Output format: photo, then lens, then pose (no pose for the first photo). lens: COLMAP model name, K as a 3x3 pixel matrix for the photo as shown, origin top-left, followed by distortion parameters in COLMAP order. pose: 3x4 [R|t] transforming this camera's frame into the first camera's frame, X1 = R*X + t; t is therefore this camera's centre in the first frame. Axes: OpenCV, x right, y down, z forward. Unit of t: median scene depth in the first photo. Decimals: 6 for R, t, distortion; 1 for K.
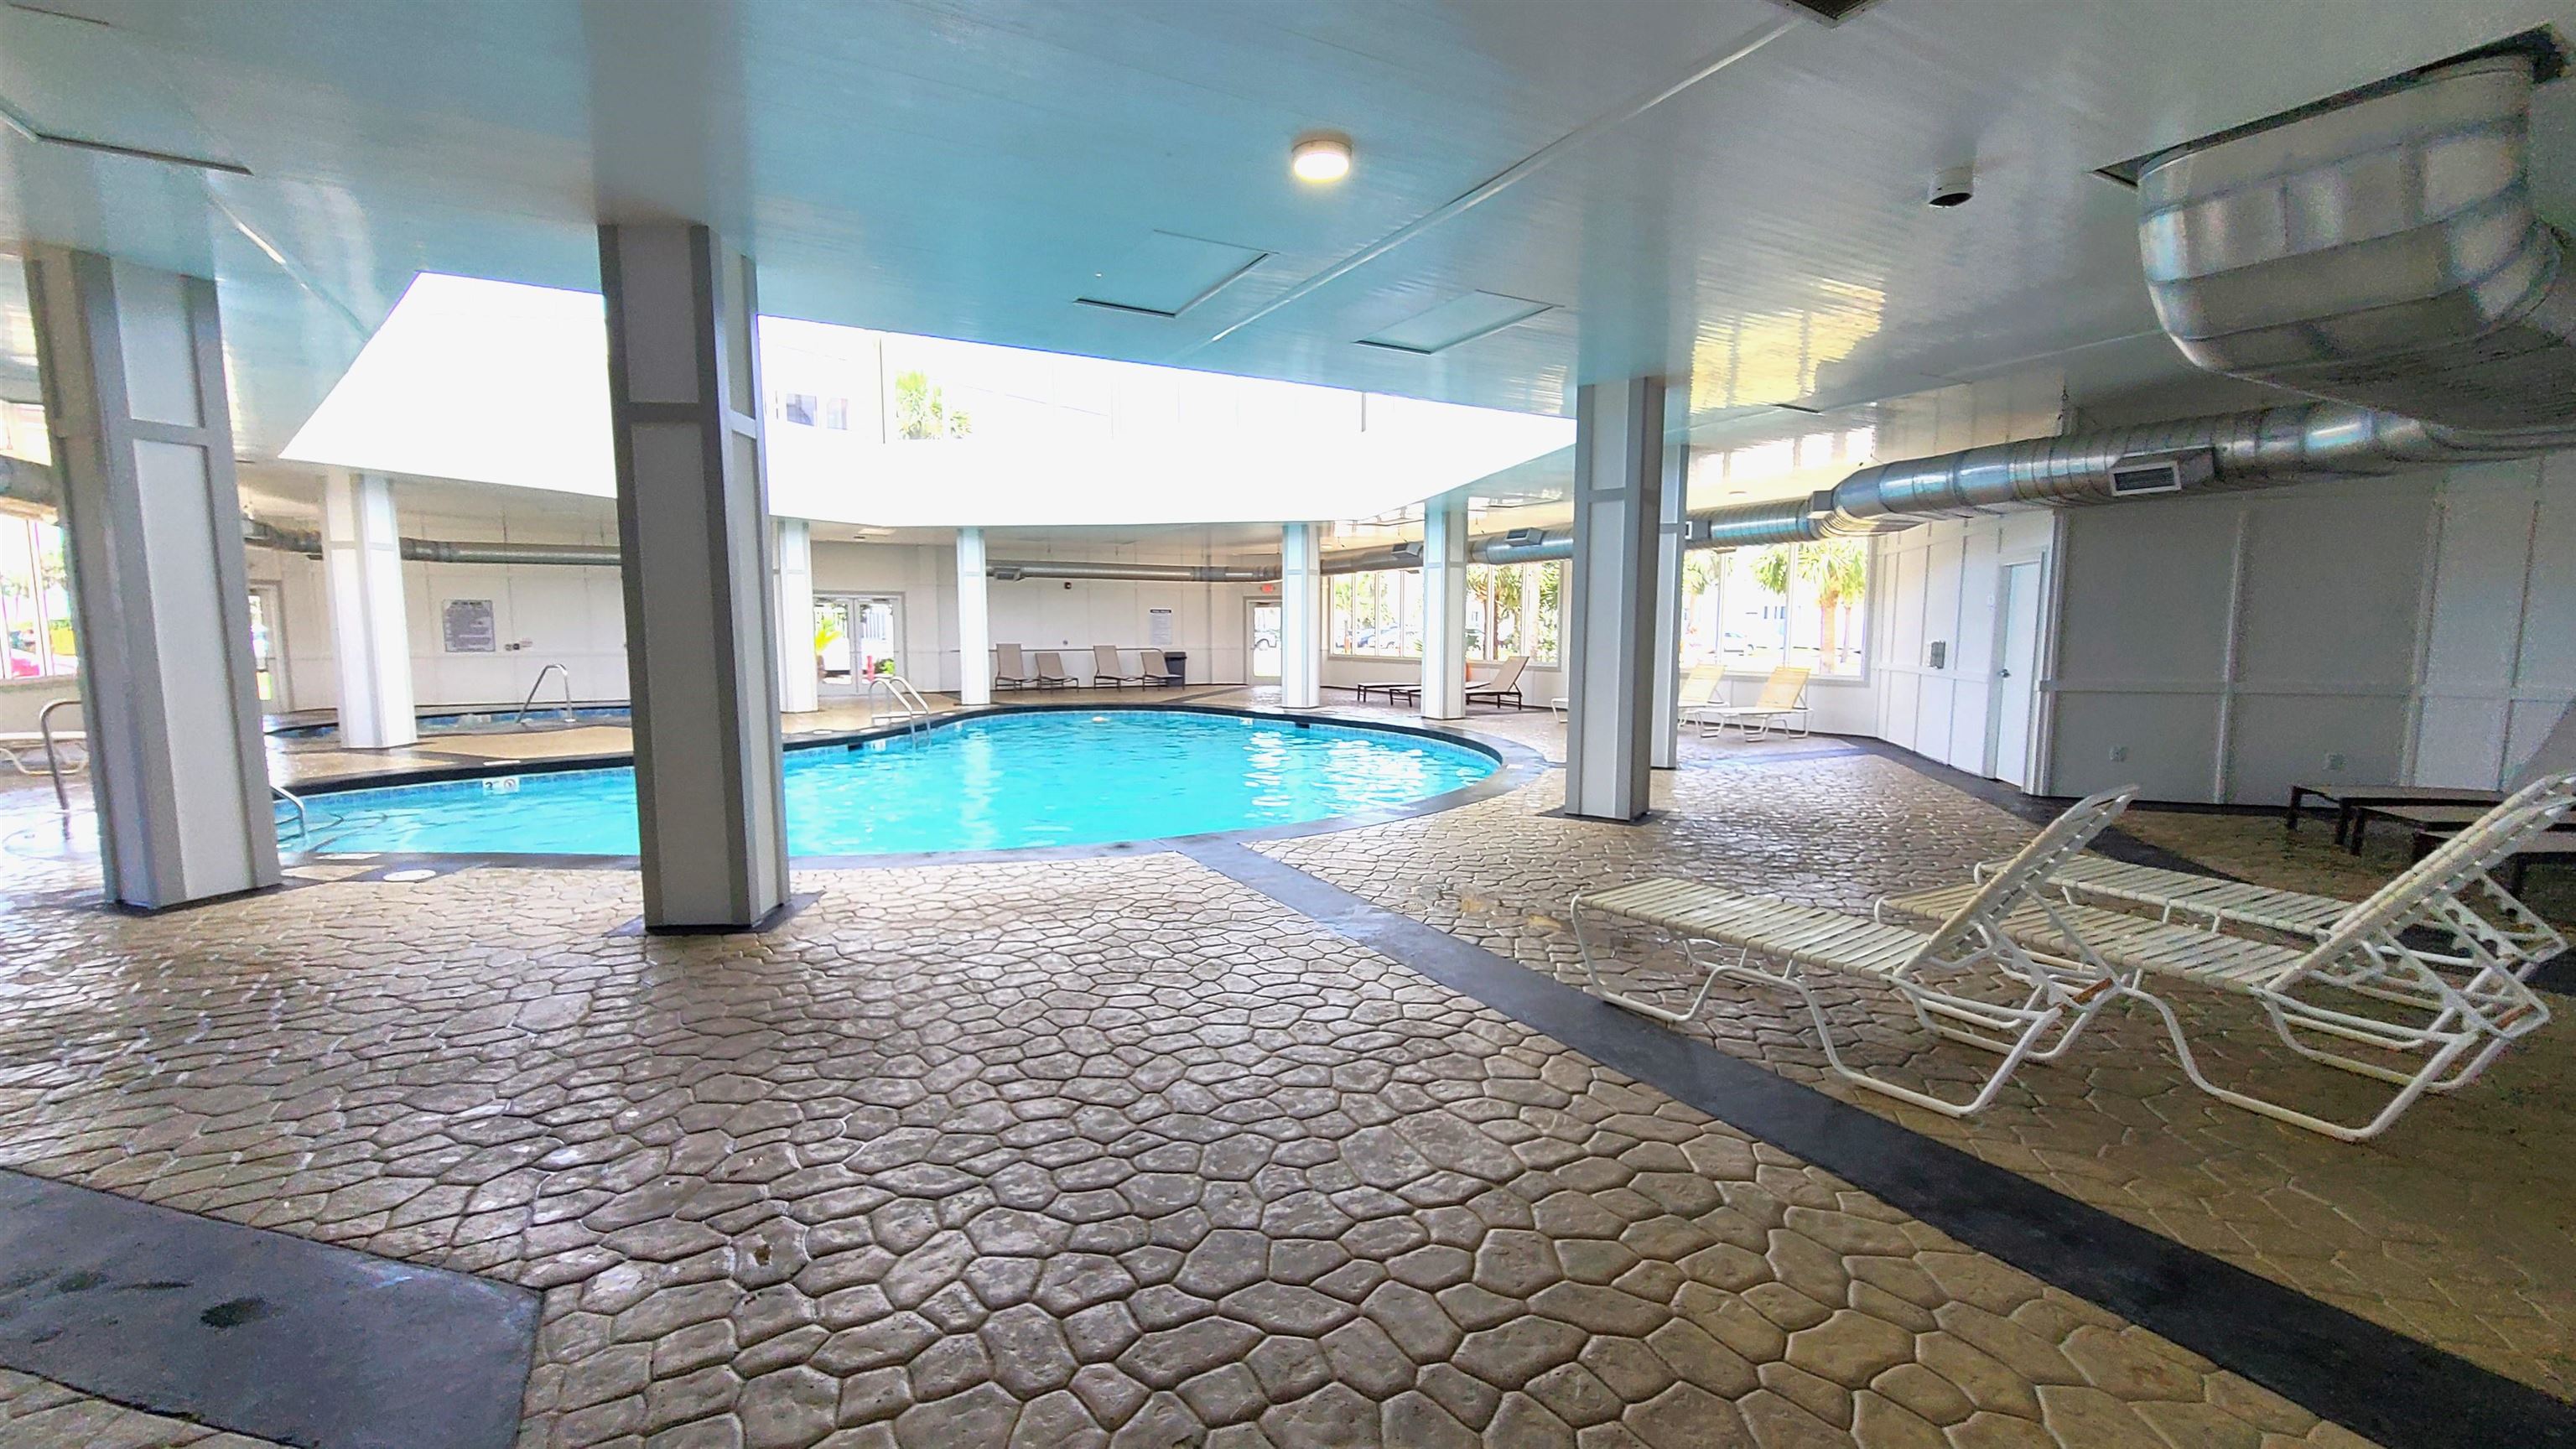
lens RADIAL K [[1037.3, 0, 1271.7], [0, 1037.3, 733.0], [0, 0, 1]] dist [0.003116, -0.003099]
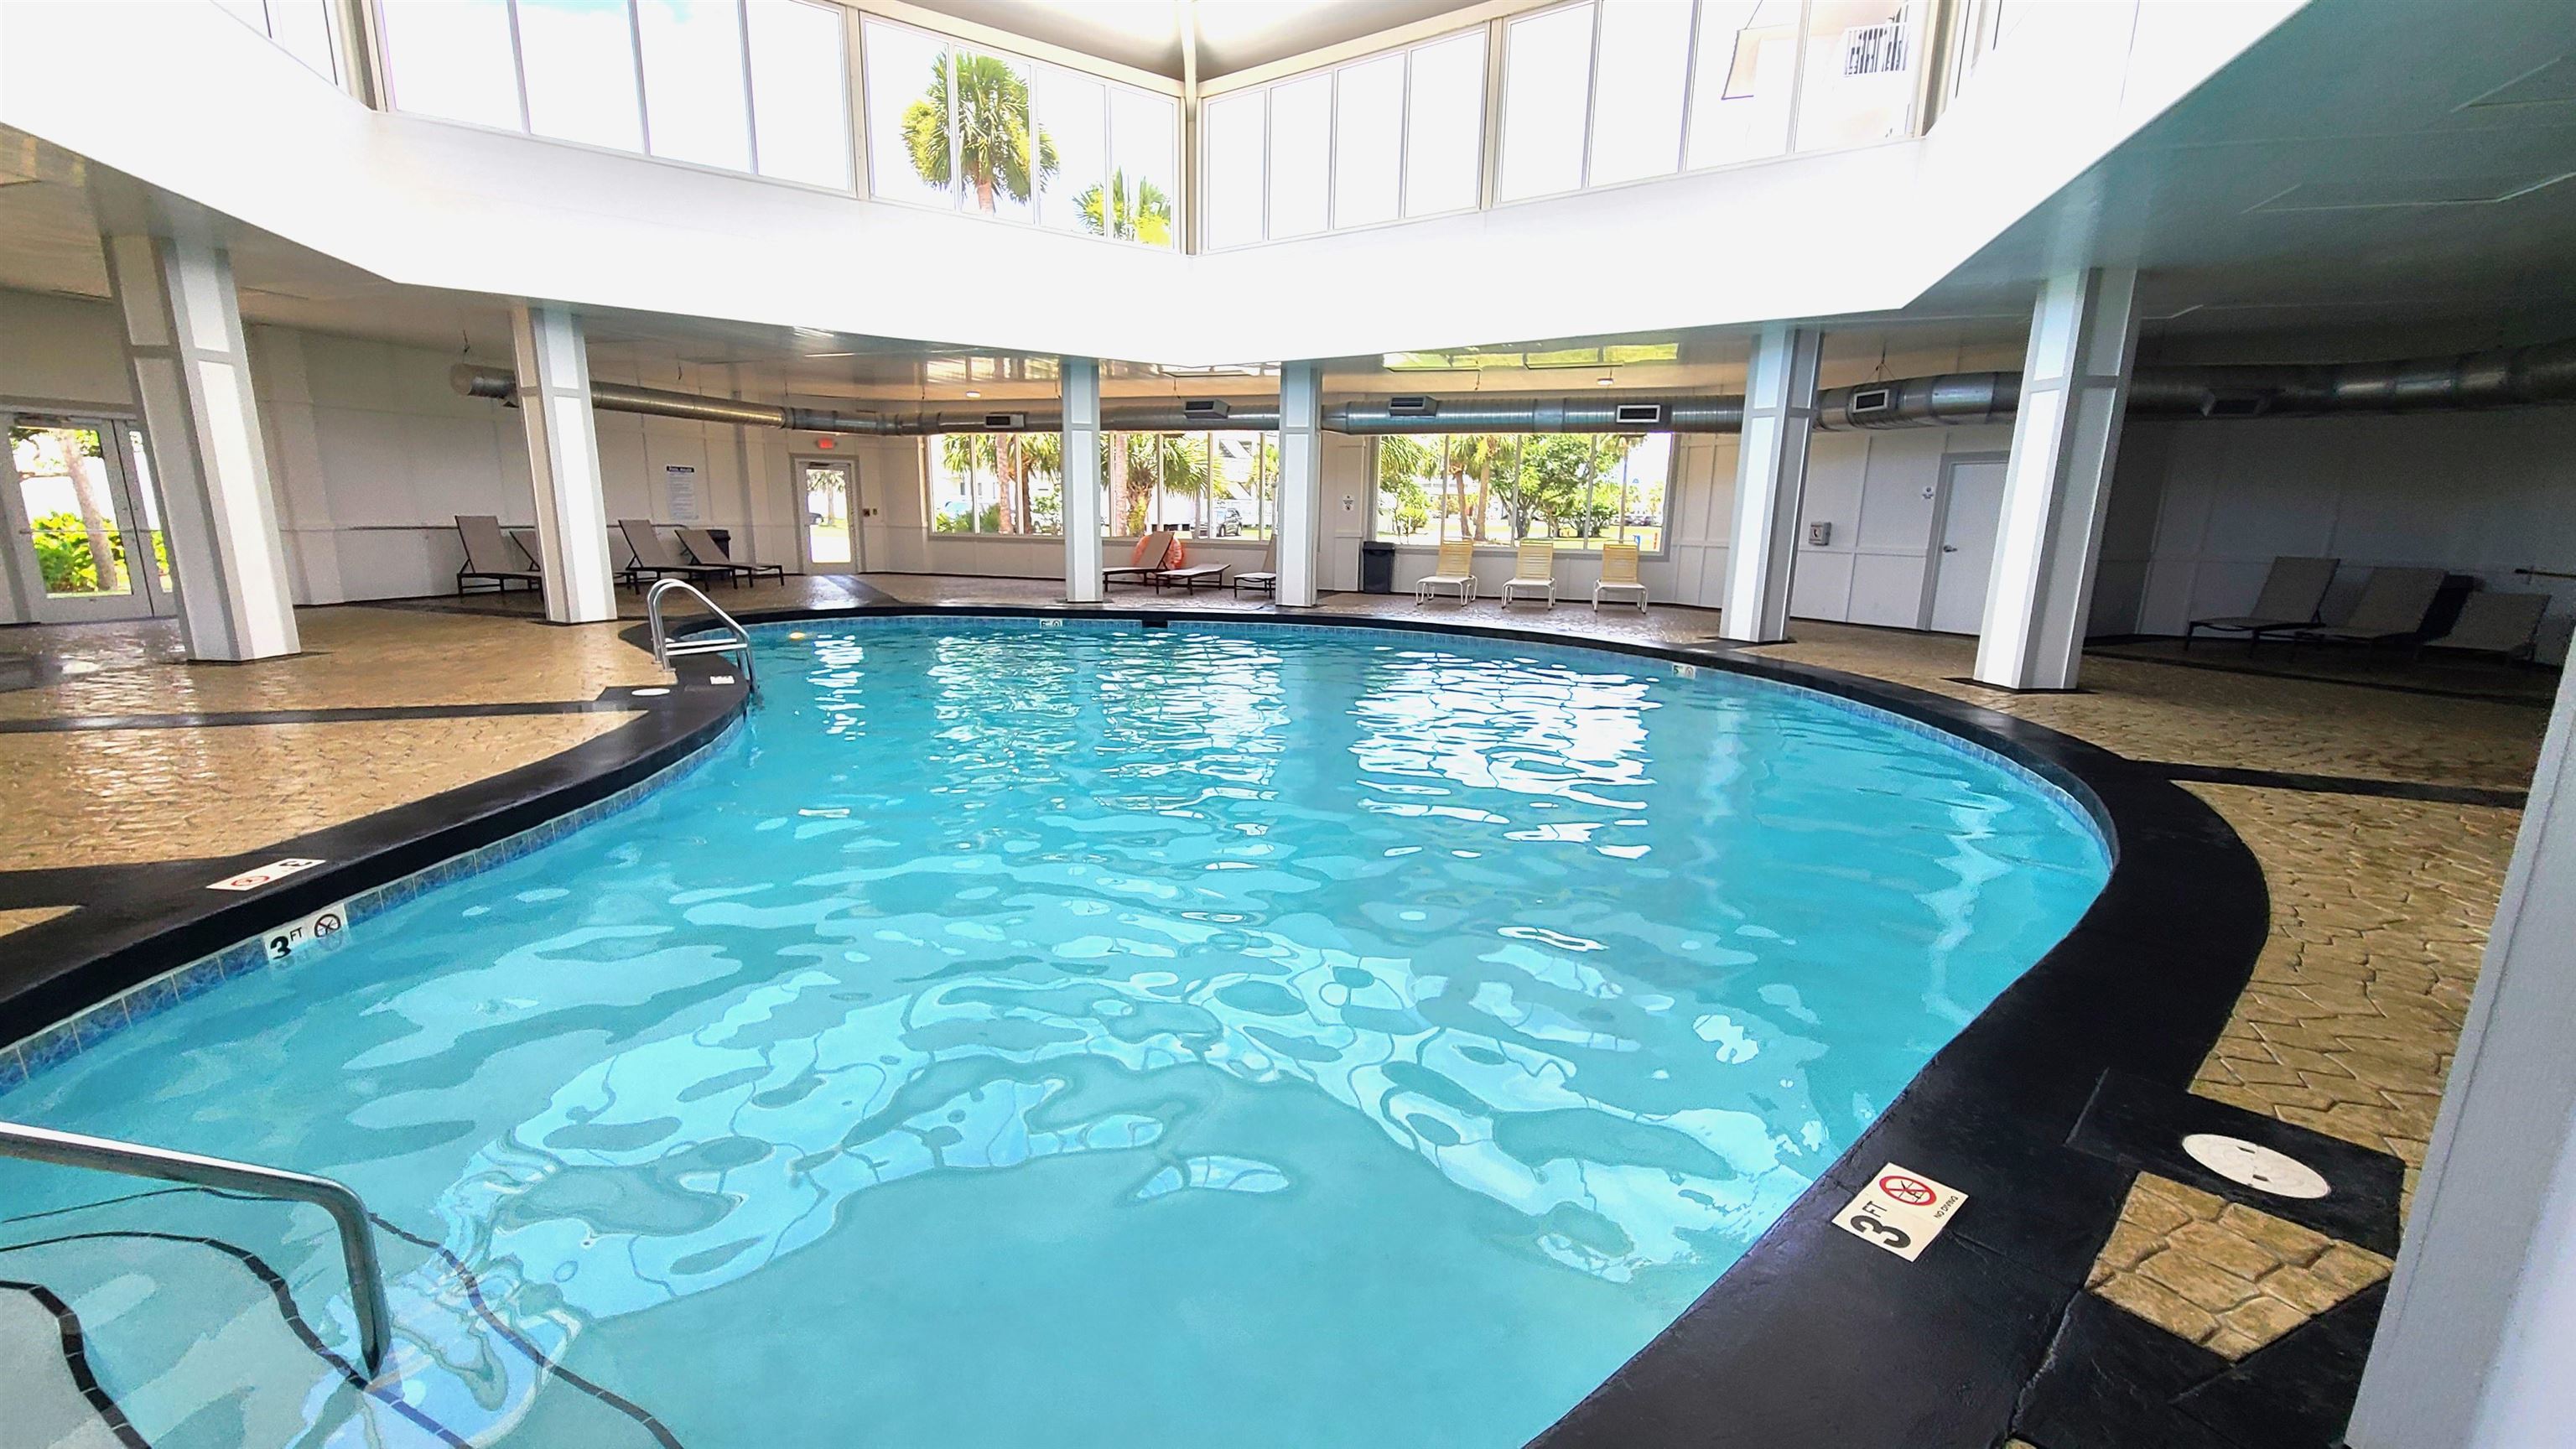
lens RADIAL K [[1037.3, 0, 1290.2], [0, 1037.3, 739.9], [0, 0, 1]] dist [0.003116, -0.003099]
pose [[0.731694, -0.135167, 0.668097, -0.423991], [0.052240, 0.988379, 0.142751, -0.026239], [-0.679628, -0.069549, 0.730252, 0.316844]]
